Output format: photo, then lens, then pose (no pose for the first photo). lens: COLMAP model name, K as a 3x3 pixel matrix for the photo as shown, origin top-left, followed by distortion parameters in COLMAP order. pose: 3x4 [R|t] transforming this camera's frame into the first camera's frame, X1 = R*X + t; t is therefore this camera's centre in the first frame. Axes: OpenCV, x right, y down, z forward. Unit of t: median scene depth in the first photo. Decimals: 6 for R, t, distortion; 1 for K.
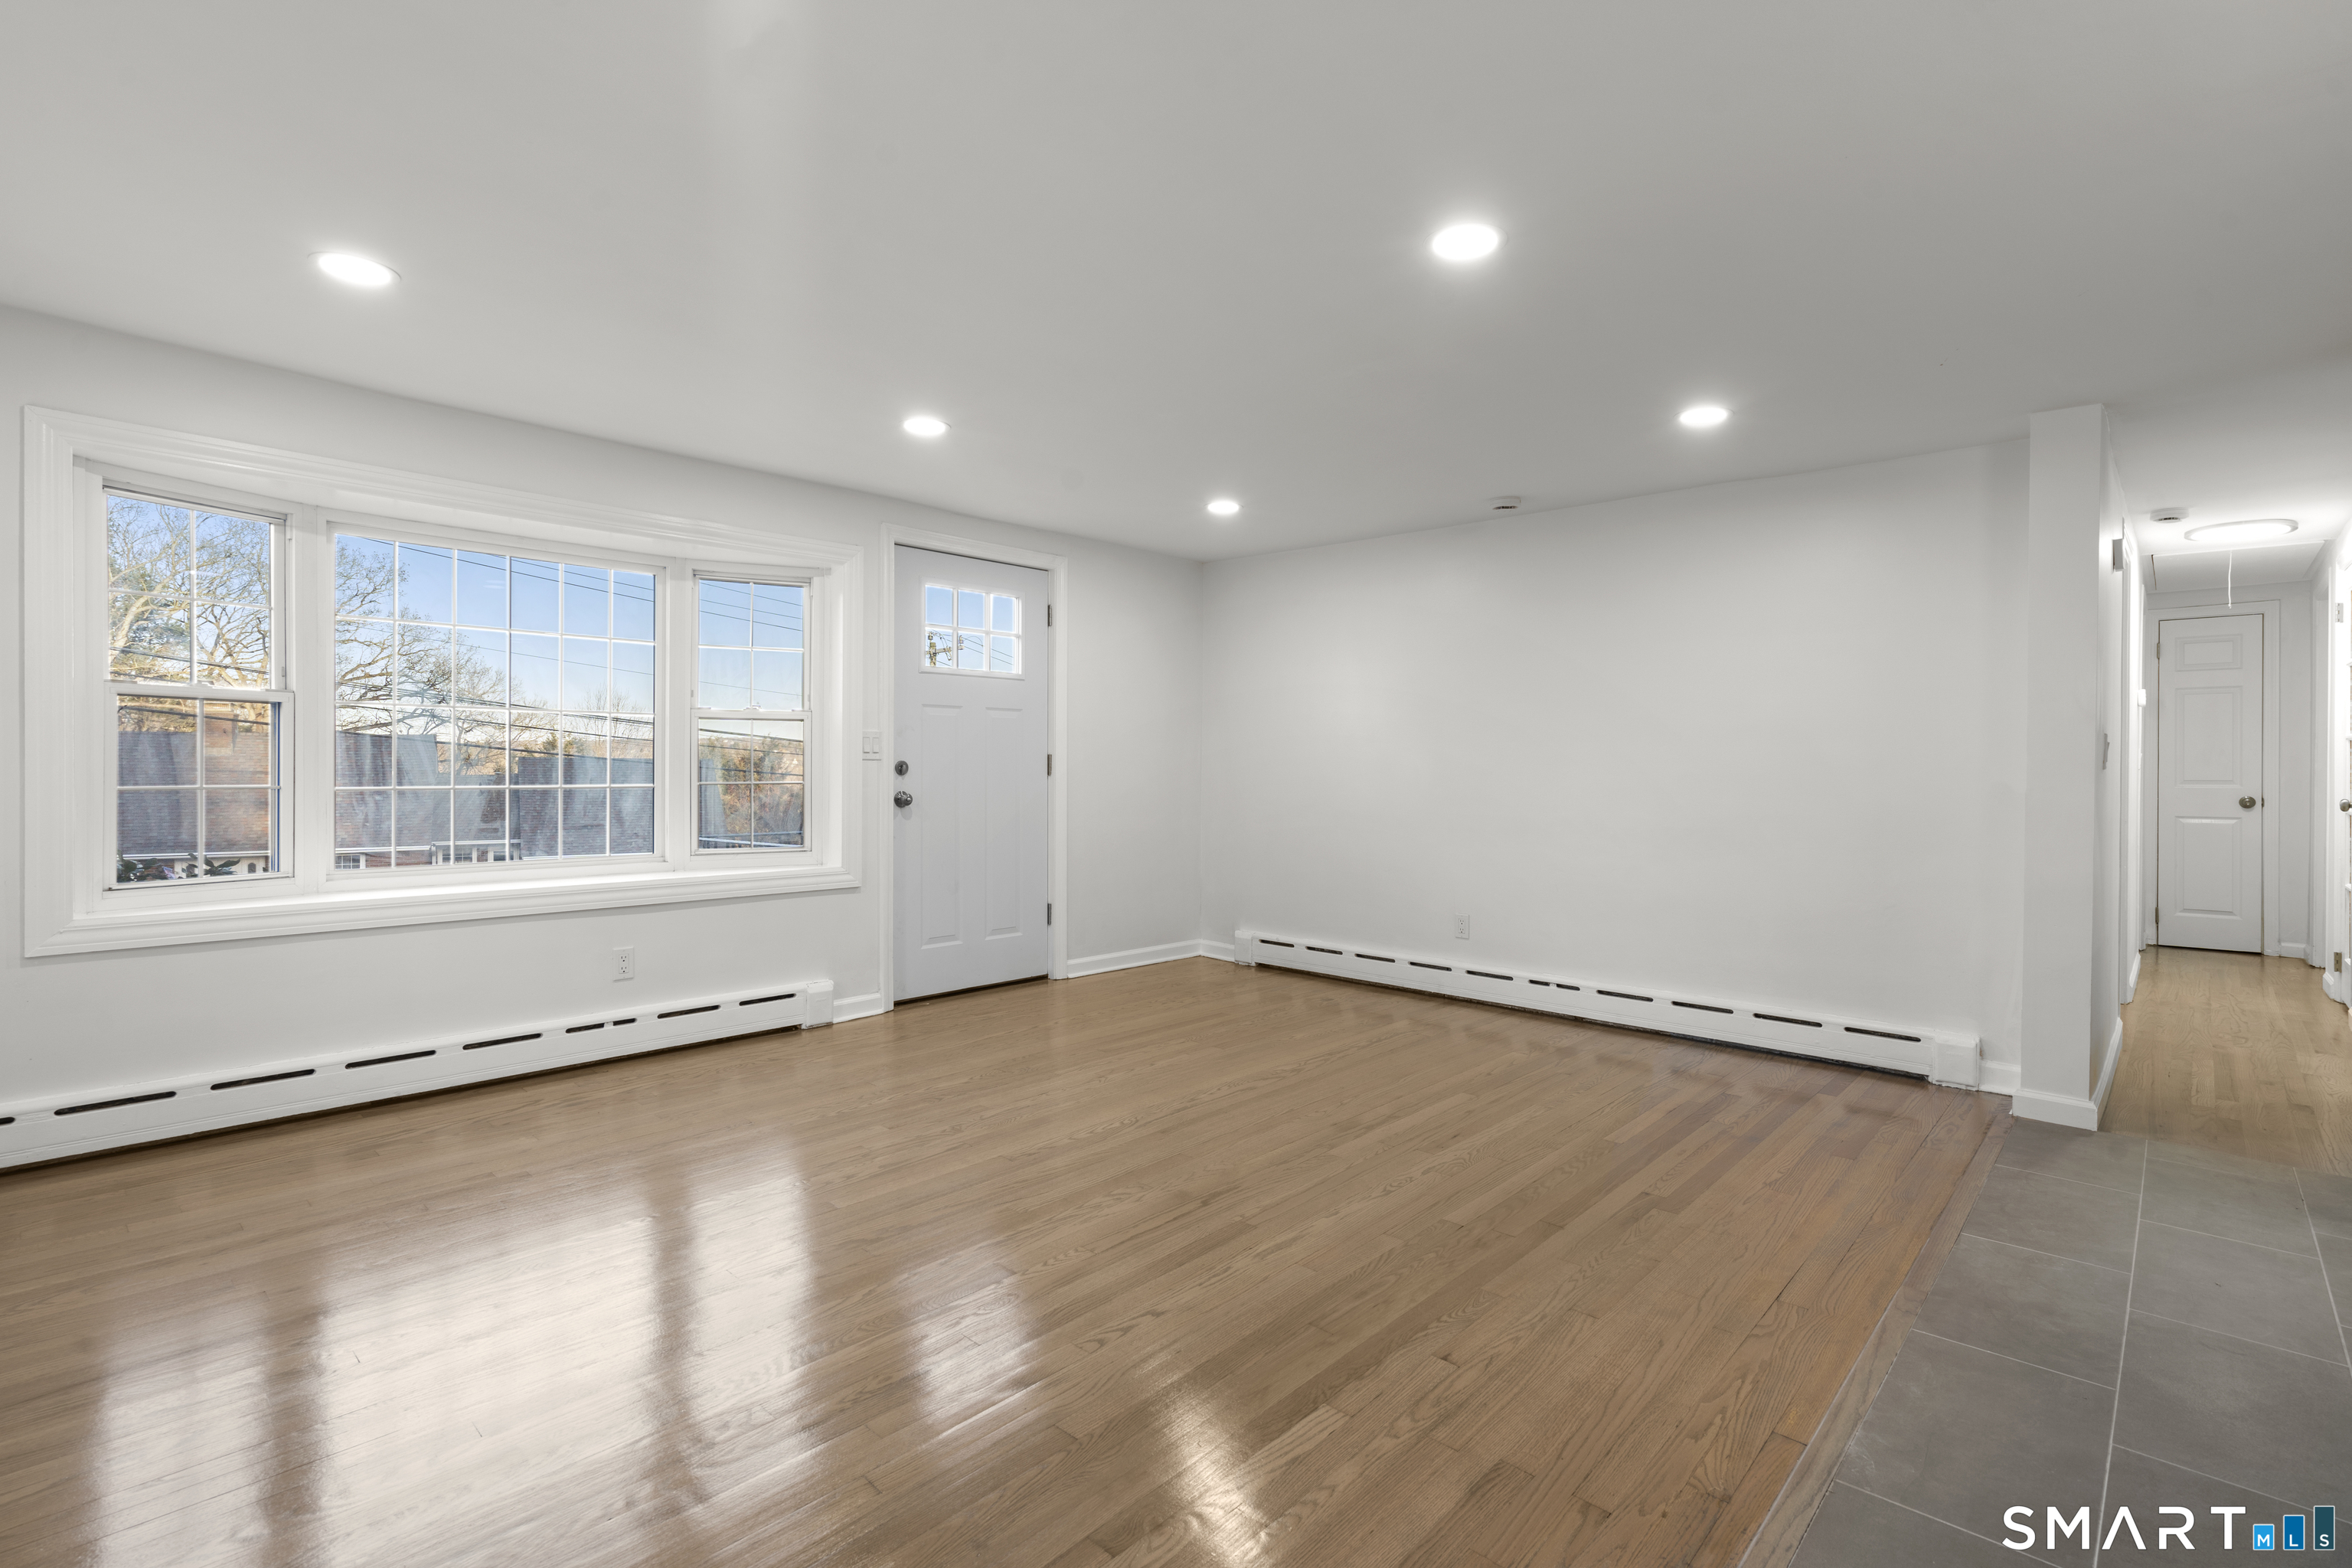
lens RADIAL K [[1086.4, 0, 1176.6], [0, 1086.4, 772.8], [0, 0, 1]] dist [-0.001566, 0.002374]
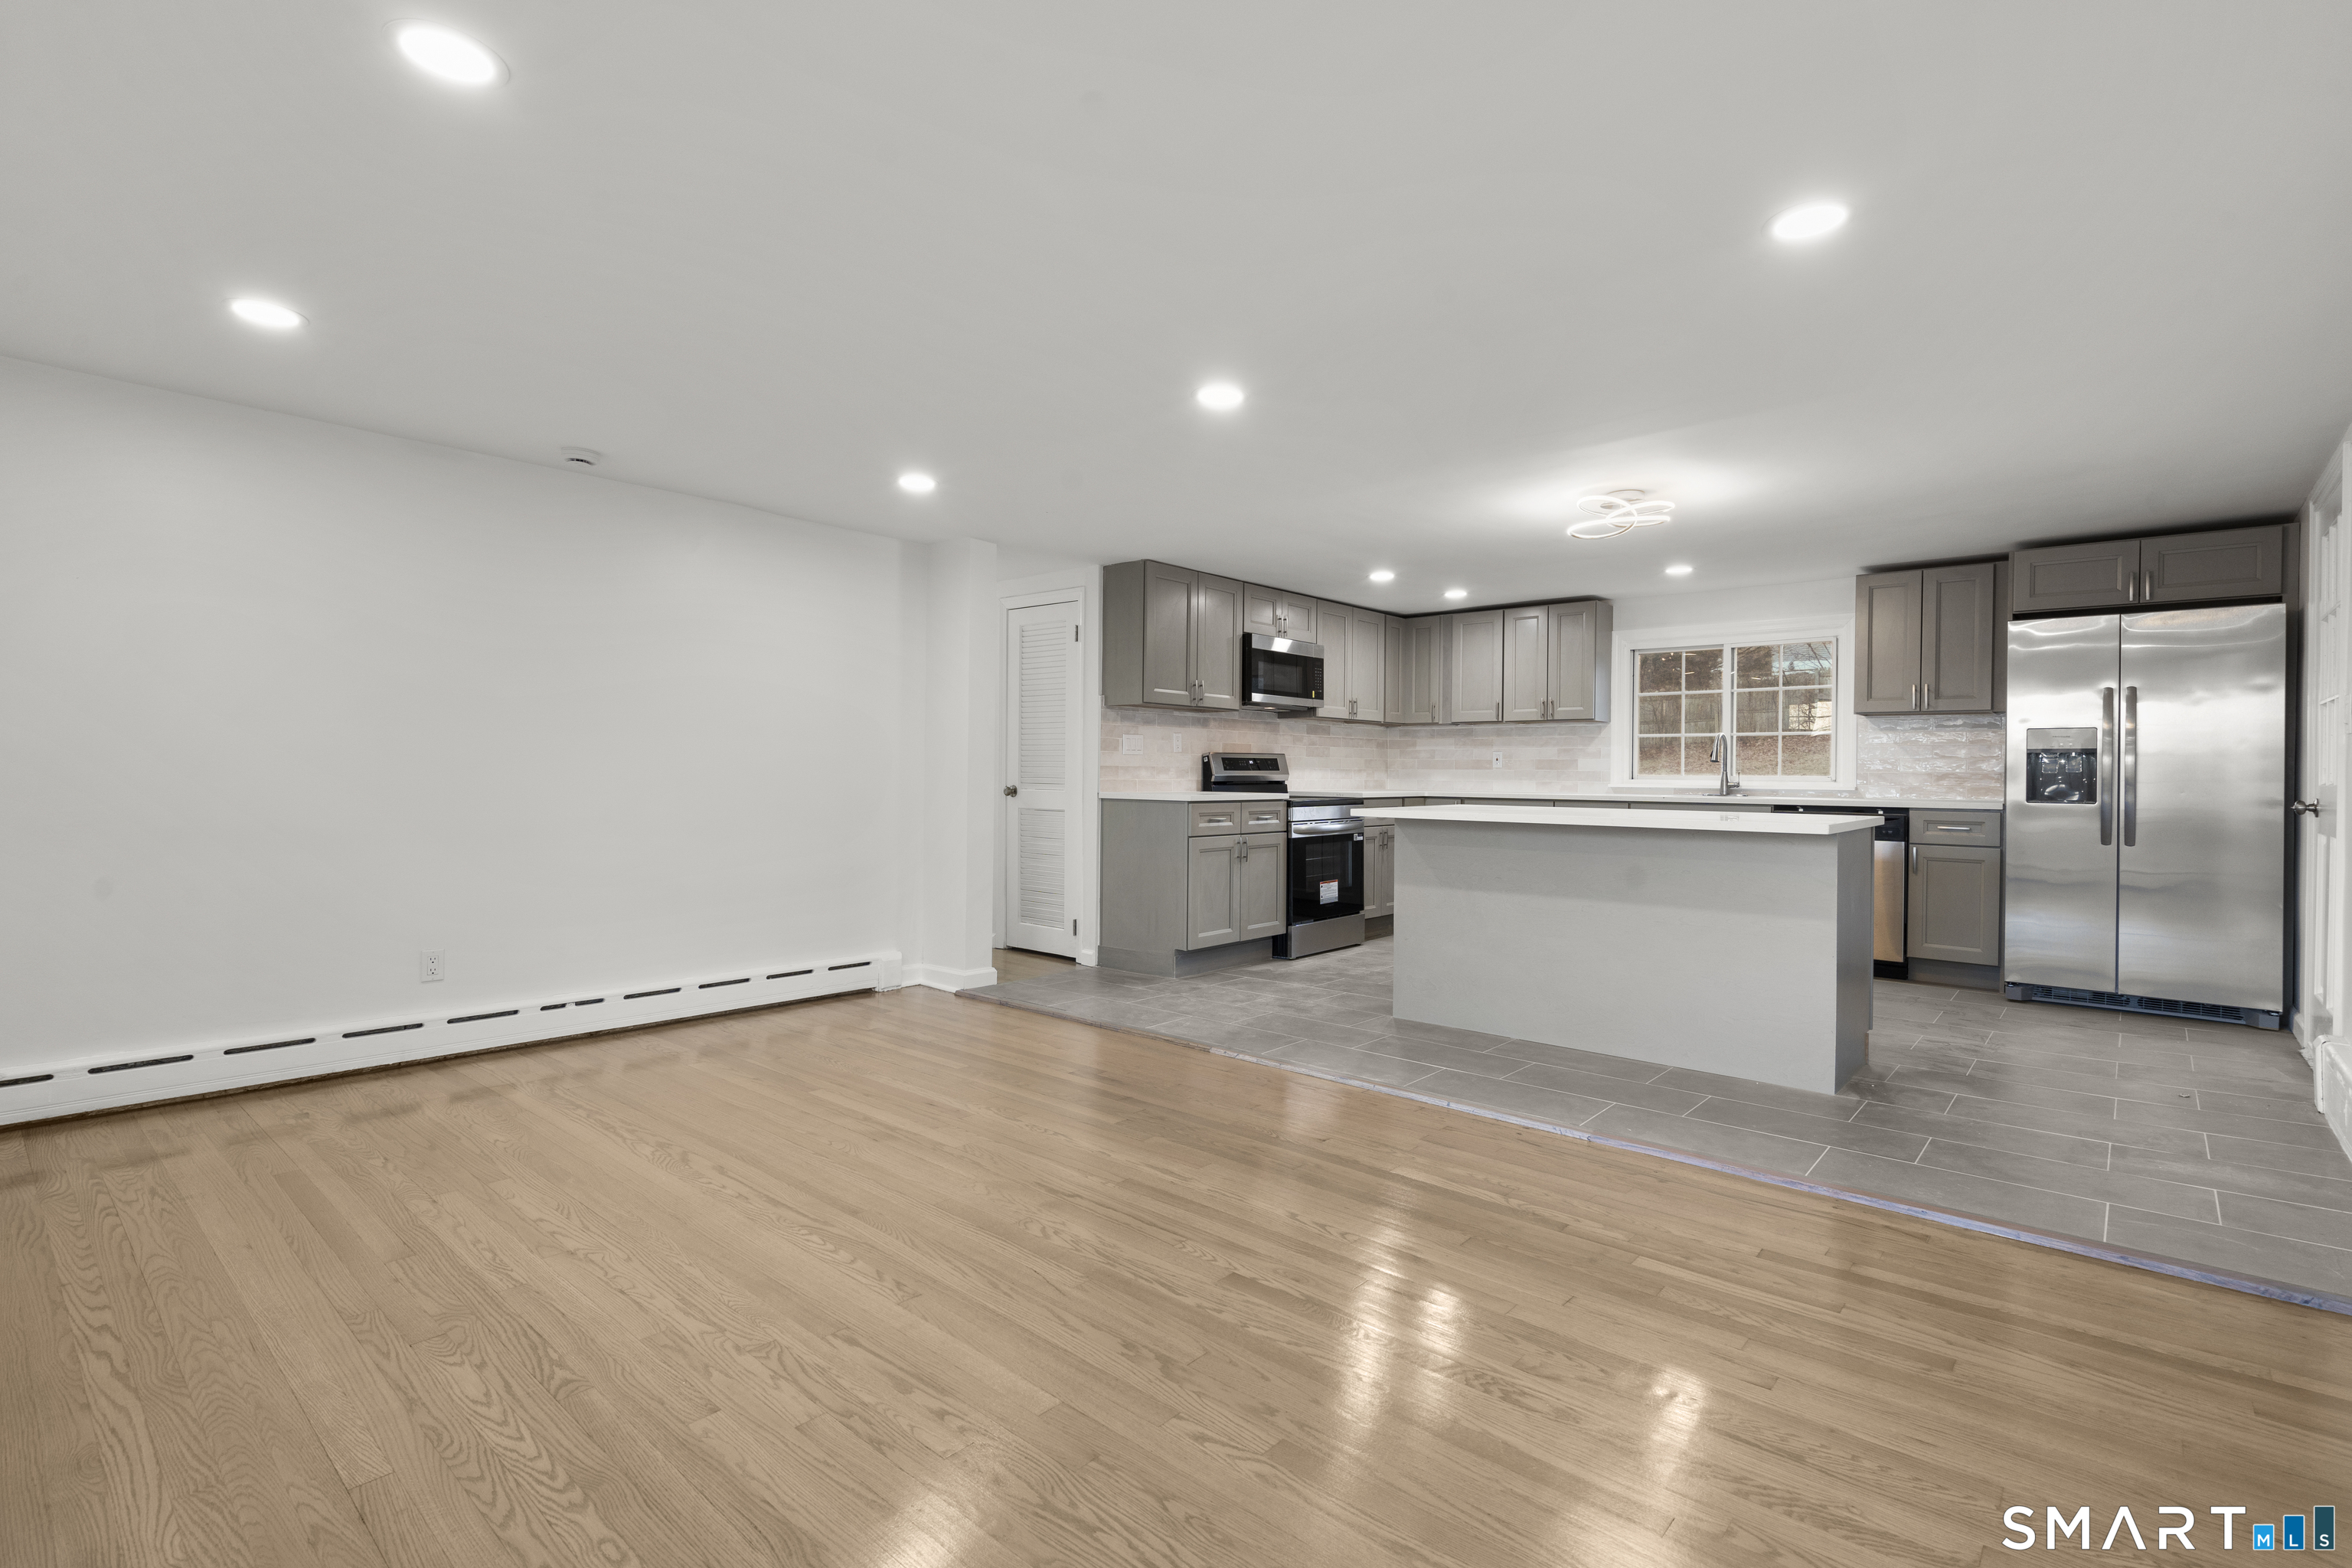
lens RADIAL K [[1086.4, 0, 1176.6], [0, 1086.4, 772.8], [0, 0, 1]] dist [-0.001566, 0.002374]
pose [[-0.024555, -0.007842, 0.999668, -0.704011], [-0.005354, 0.999956, 0.007712, -0.004983], [-0.999684, -0.005163, -0.024596, 0.664262]]
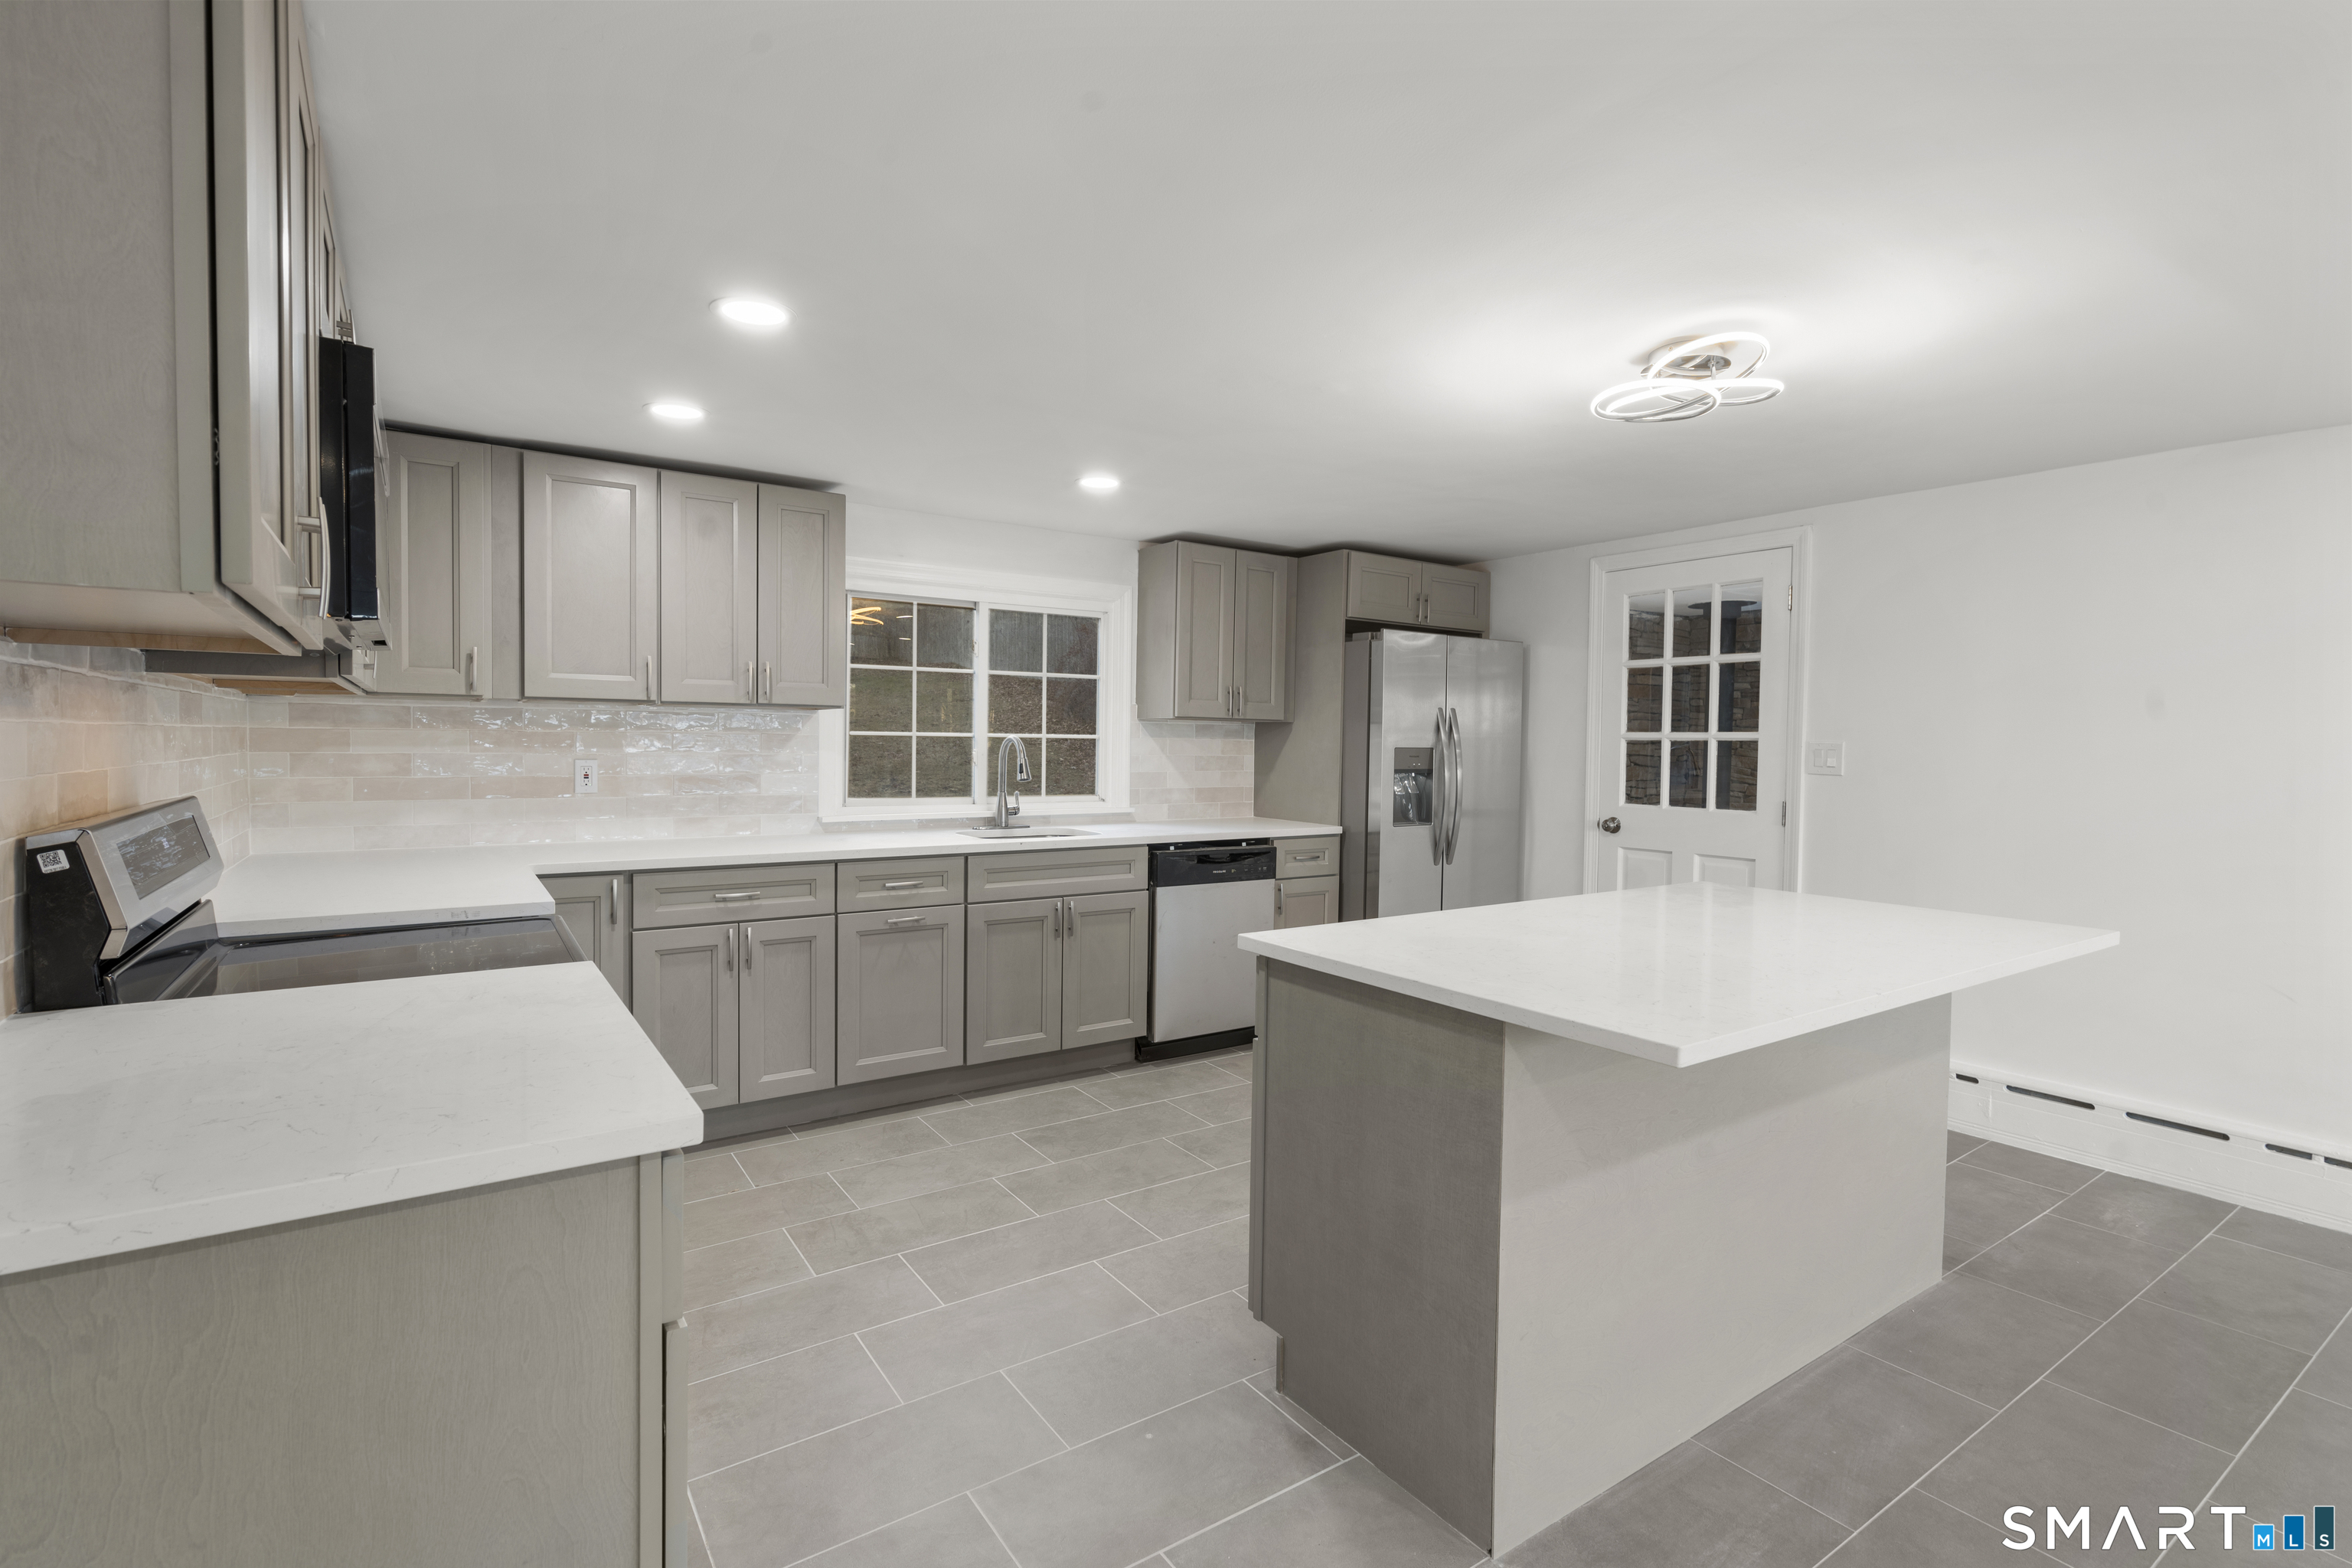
lens RADIAL K [[1086.4, 0, 1176.6], [0, 1086.4, 772.8], [0, 0, 1]] dist [-0.001566, 0.002374]
pose [[-0.975385, -0.025238, 0.219061, 0.577159], [-0.018110, 0.999241, 0.034488, -0.063972], [-0.219765, 0.029672, -0.975101, 0.853898]]
